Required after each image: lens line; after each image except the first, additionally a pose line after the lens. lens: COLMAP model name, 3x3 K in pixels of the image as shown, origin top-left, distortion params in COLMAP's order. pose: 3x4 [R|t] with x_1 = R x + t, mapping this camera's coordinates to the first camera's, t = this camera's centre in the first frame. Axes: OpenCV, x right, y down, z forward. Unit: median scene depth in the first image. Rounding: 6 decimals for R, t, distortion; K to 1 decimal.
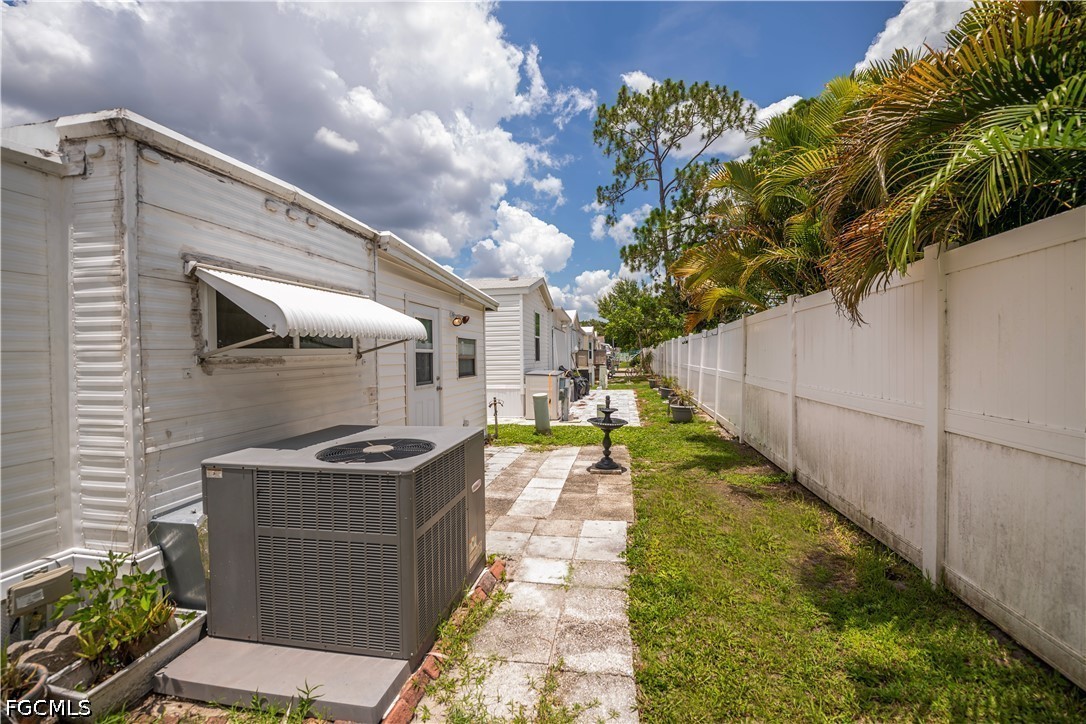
lens RADIAL K [[441.6, 0, 547.1], [0, 441.6, 358.5], [0, 0, 1]] dist [-0.015844, -0.000019]
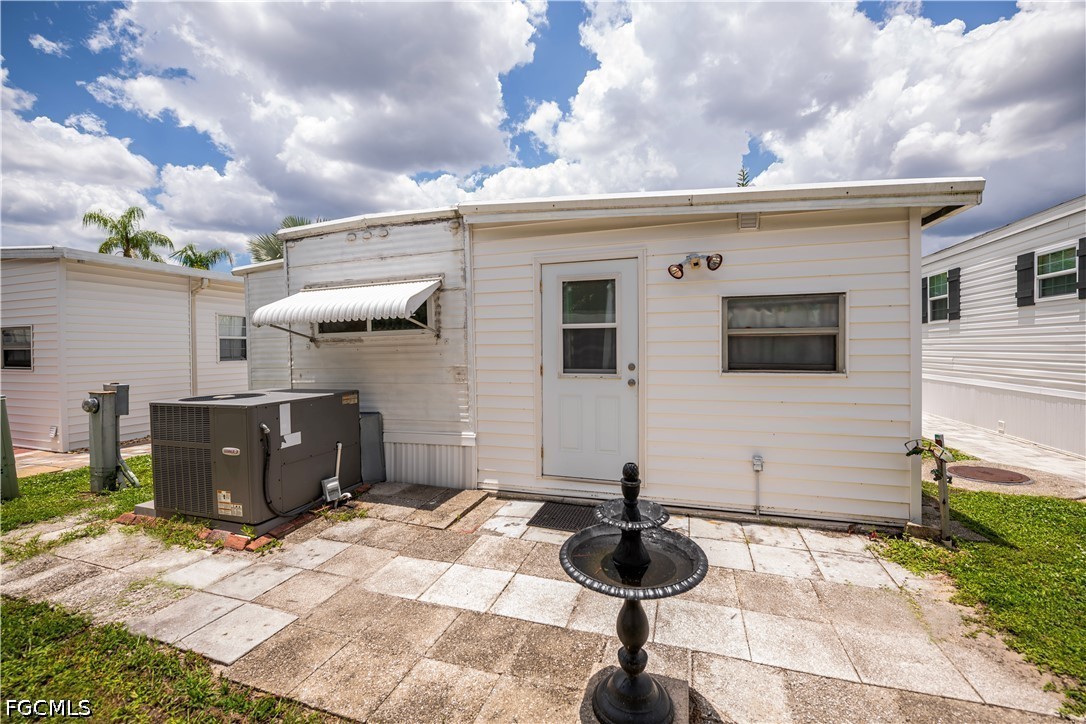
lens RADIAL K [[441.6, 0, 547.1], [0, 441.6, 358.5], [0, 0, 1]] dist [-0.015844, -0.000019]
pose [[-0.133767, 0.040732, -0.990175, 0.882331], [0.006229, 0.999170, 0.040260, 0.012496], [0.990993, -0.000783, -0.133910, 2.076522]]
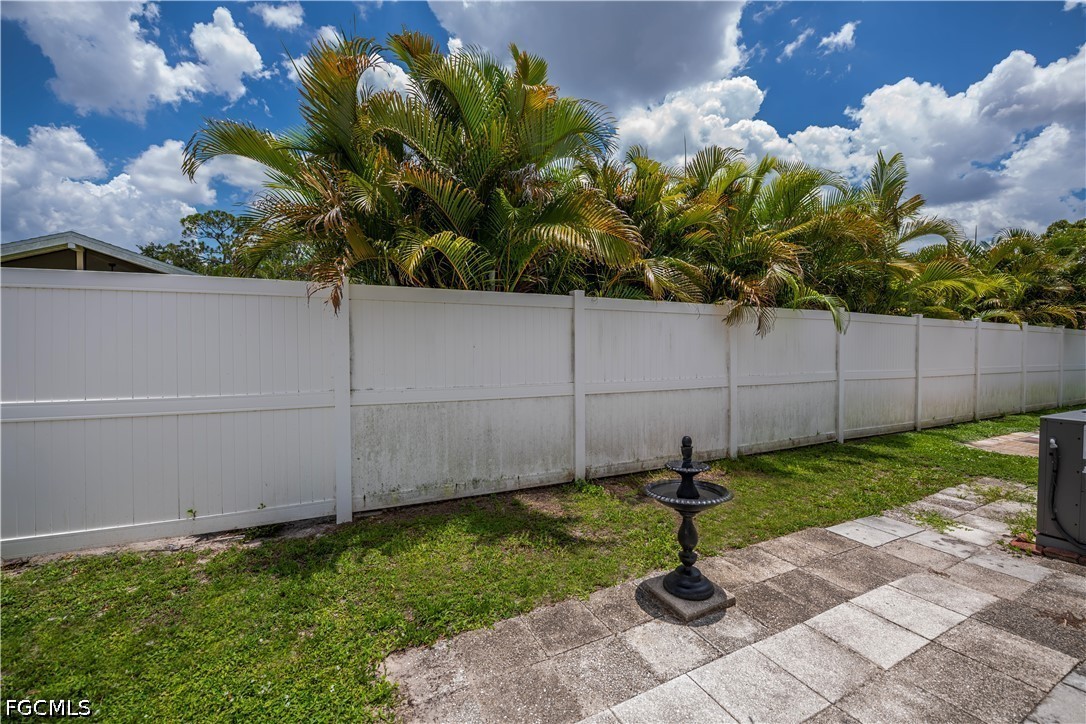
lens RADIAL K [[441.6, 0, 547.1], [0, 441.6, 358.5], [0, 0, 1]] dist [-0.015844, -0.000019]
pose [[-0.586335, -0.001989, 0.810066, -0.332726], [0.014101, 0.999820, 0.012661, -0.017282], [-0.809946, 0.018847, -0.586202, 2.946656]]
